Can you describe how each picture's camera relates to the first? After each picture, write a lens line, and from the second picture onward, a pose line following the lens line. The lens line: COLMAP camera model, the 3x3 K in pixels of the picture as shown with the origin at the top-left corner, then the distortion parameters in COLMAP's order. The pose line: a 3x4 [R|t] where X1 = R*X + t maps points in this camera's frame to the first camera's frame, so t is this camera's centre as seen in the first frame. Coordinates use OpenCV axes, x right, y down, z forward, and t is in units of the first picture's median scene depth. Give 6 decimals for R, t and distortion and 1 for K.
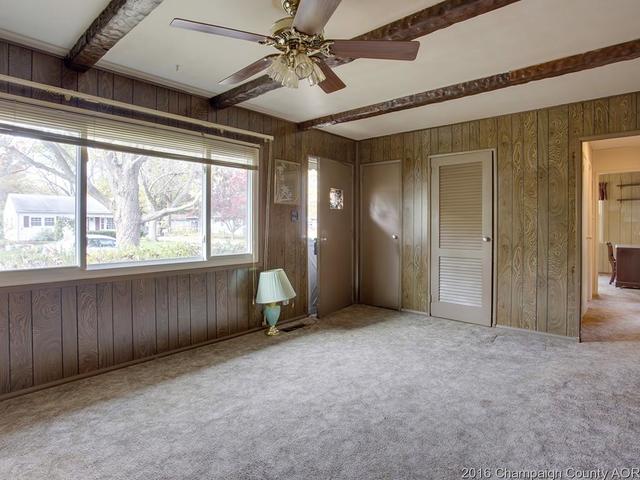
lens RADIAL K [[345.0, 0, 306.1], [0, 345.0, 223.0], [0, 0, 1]] dist [-0.044001, 0.005948]
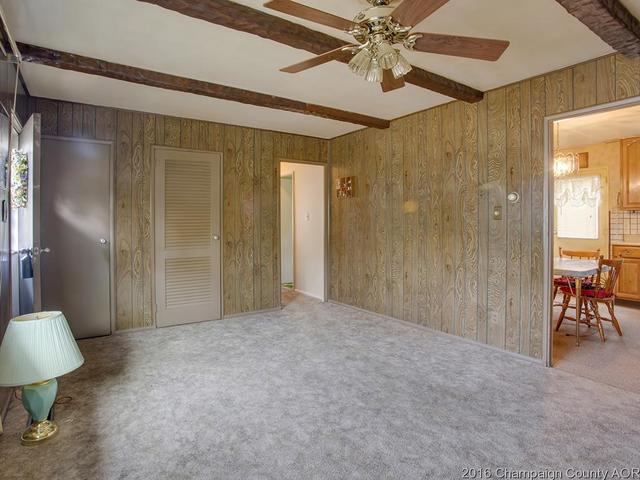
lens RADIAL K [[366.0, 0, 303.5], [0, 366.0, 221.7], [0, 0, 1]] dist [-0.068397, 0.021700]
pose [[0.255165, -0.005477, 0.966882, -0.600889], [0.005450, 0.999976, 0.004226, -0.005069], [-0.966882, 0.004191, 0.255189, 0.552185]]
